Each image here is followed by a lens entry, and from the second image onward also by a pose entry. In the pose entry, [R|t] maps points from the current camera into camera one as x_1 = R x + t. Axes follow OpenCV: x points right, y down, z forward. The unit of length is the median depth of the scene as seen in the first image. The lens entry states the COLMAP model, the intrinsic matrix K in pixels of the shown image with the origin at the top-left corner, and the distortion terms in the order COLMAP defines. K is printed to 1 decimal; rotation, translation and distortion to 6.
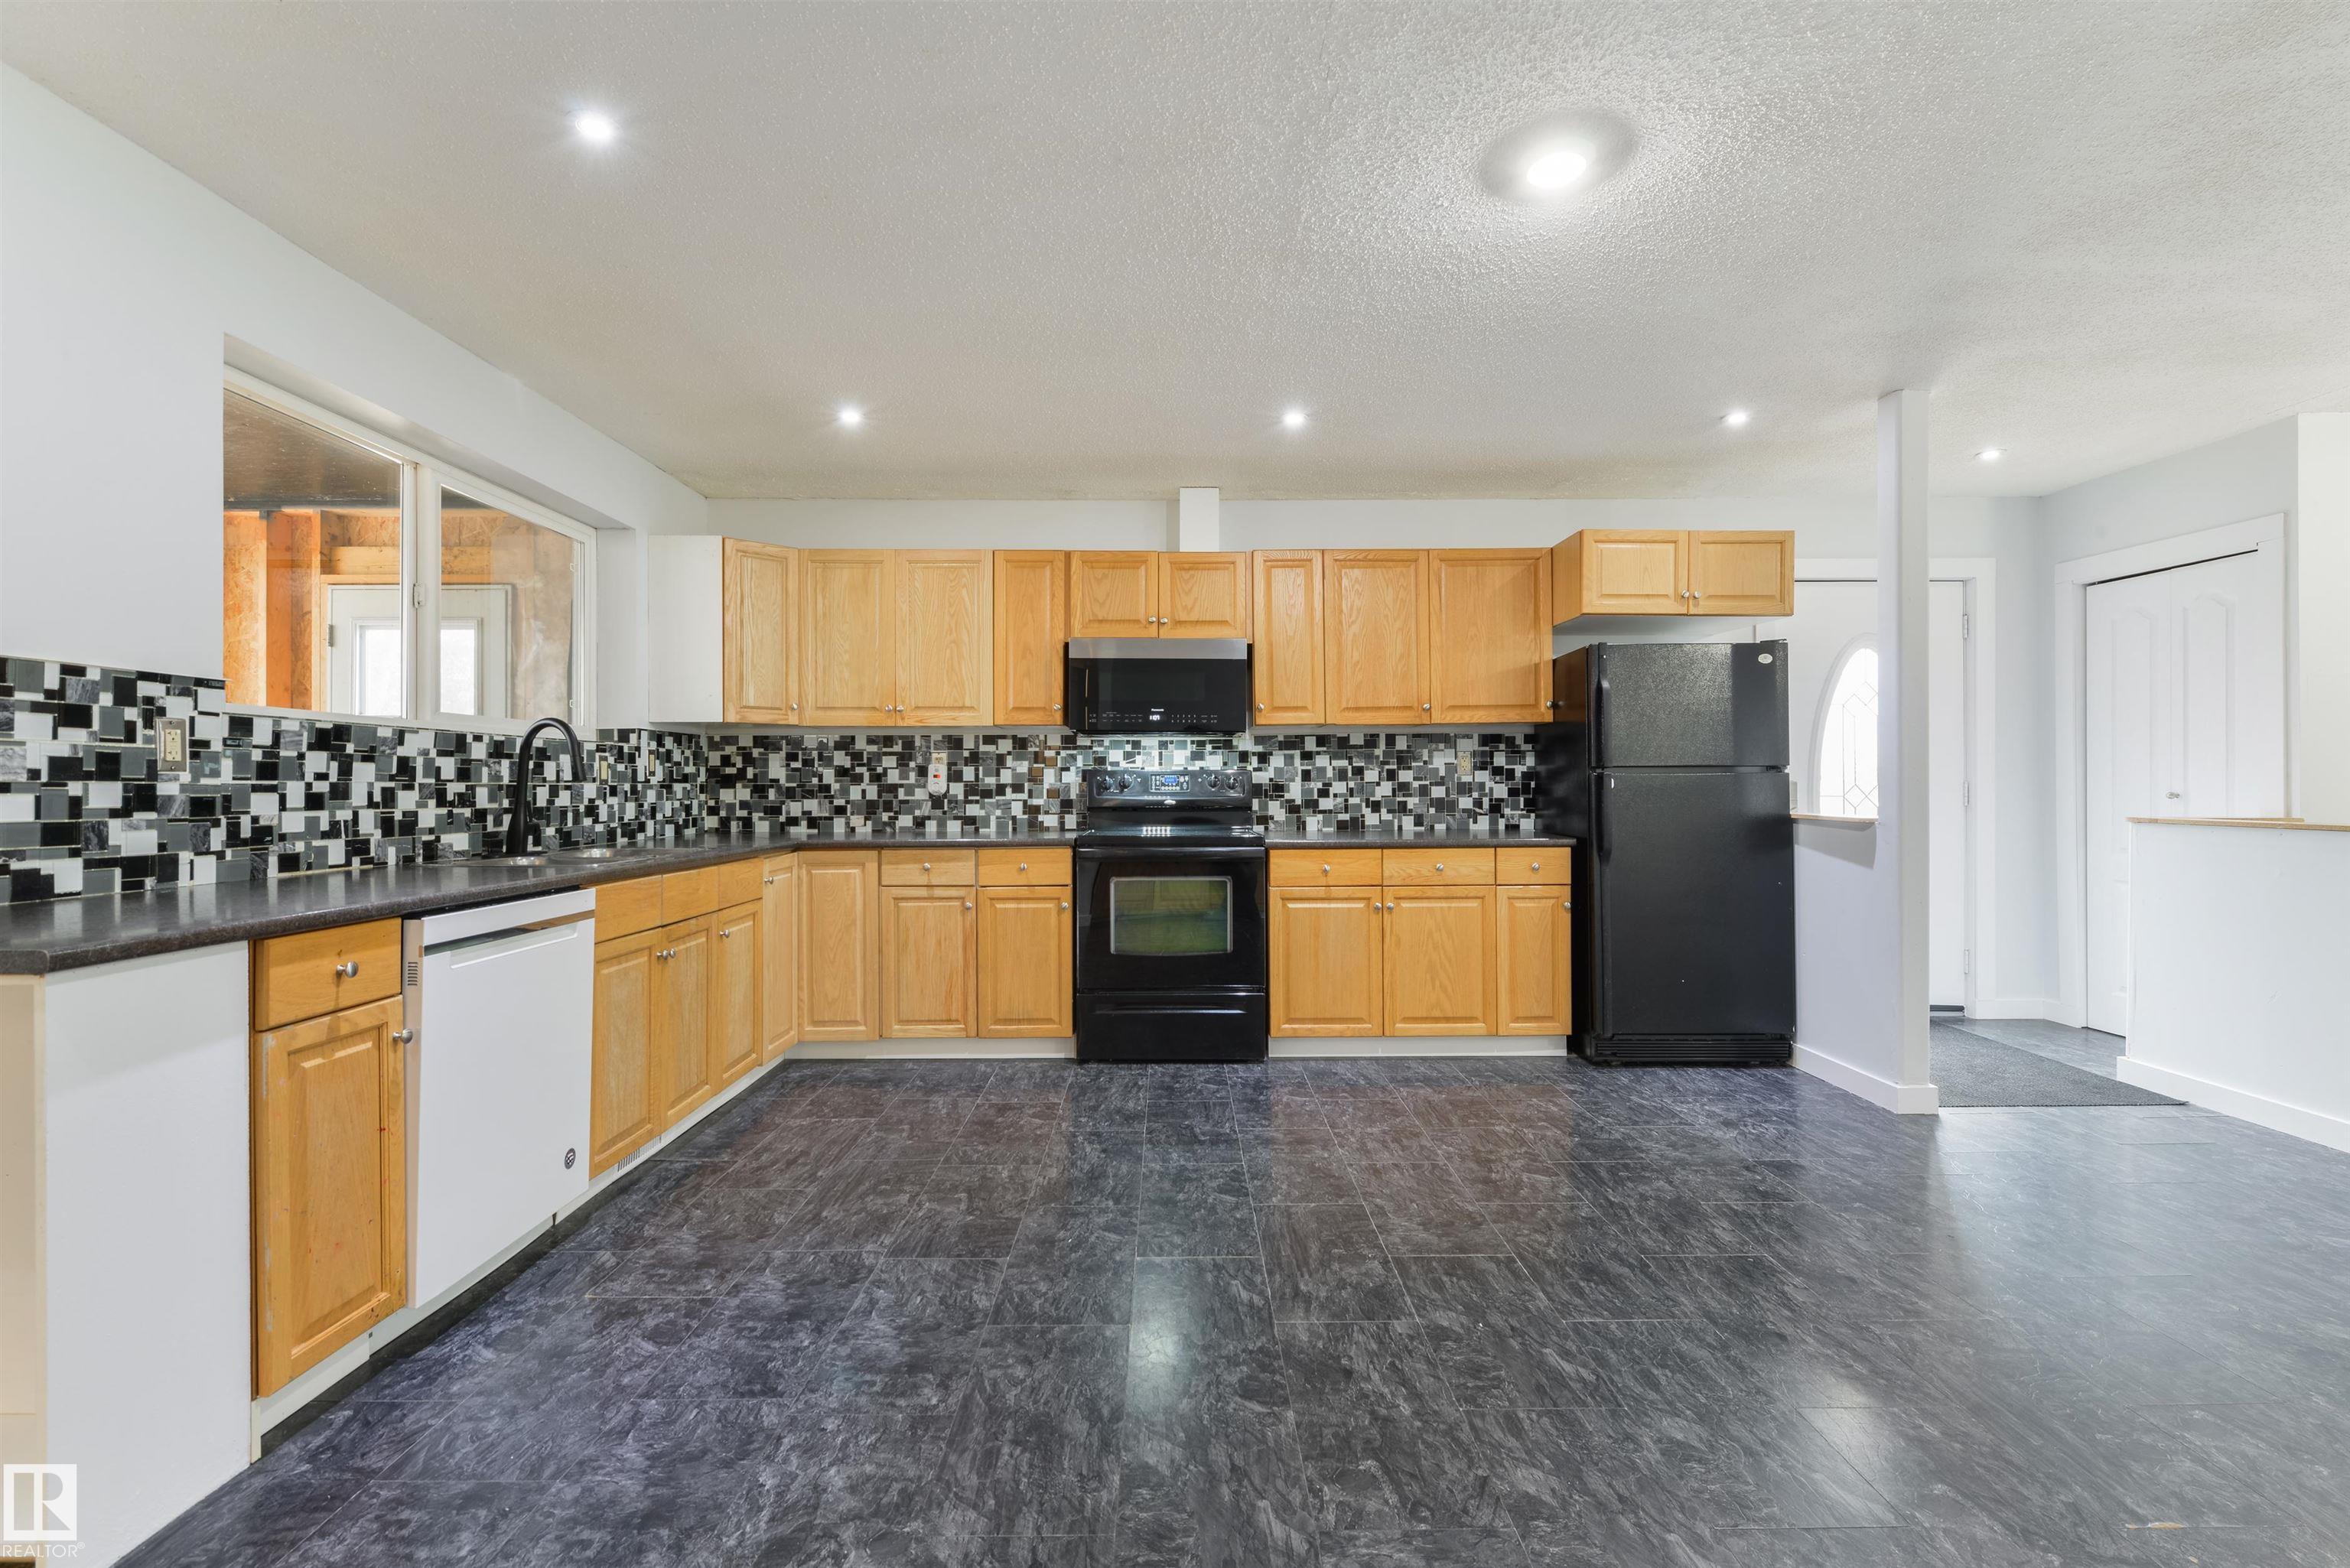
lens RADIAL K [[1028.5, 0, 1181.2], [0, 1028.5, 785.0], [0, 0, 1]] dist [-0.001500, -0.001850]
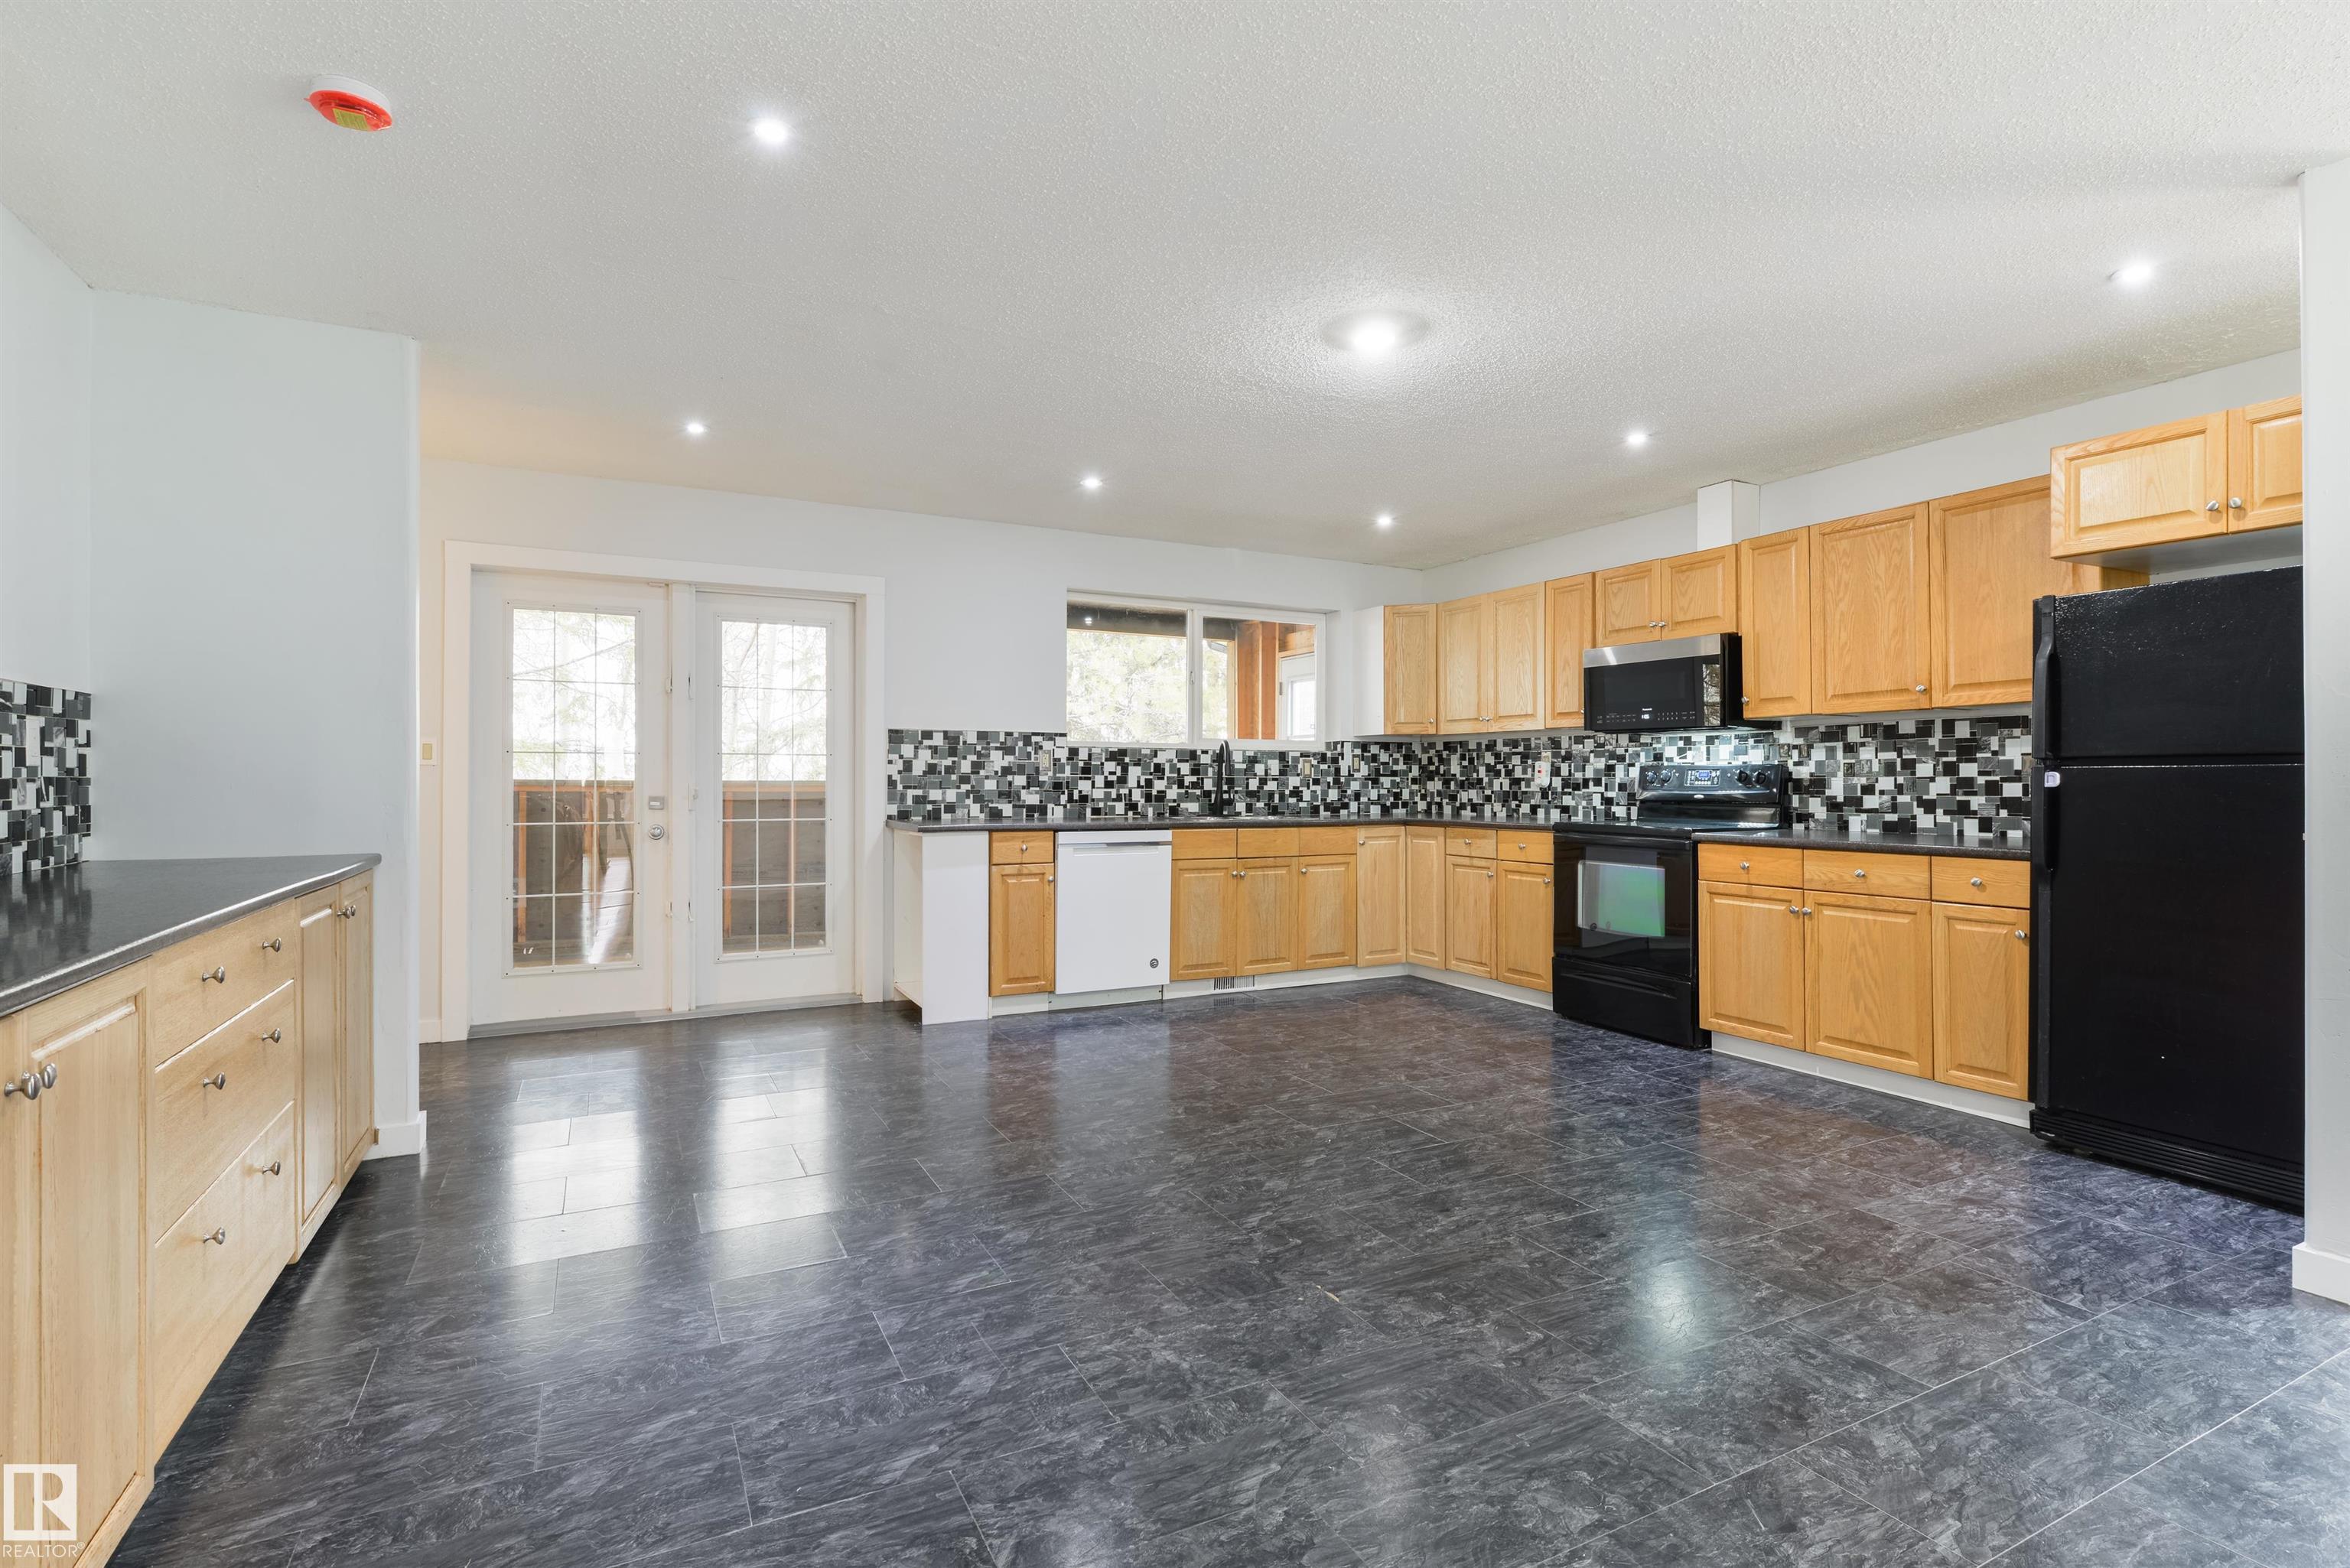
lens RADIAL K [[1158.6, 0, 1176.3], [0, 1158.6, 778.8], [0, 0, 1]] dist [-0.000985, -0.000508]
pose [[0.432084, 0.003027, -0.901828, 0.892319], [-0.004572, 0.999989, 0.001166, 0.000133], [0.901822, 0.003620, 0.432093, 0.037779]]
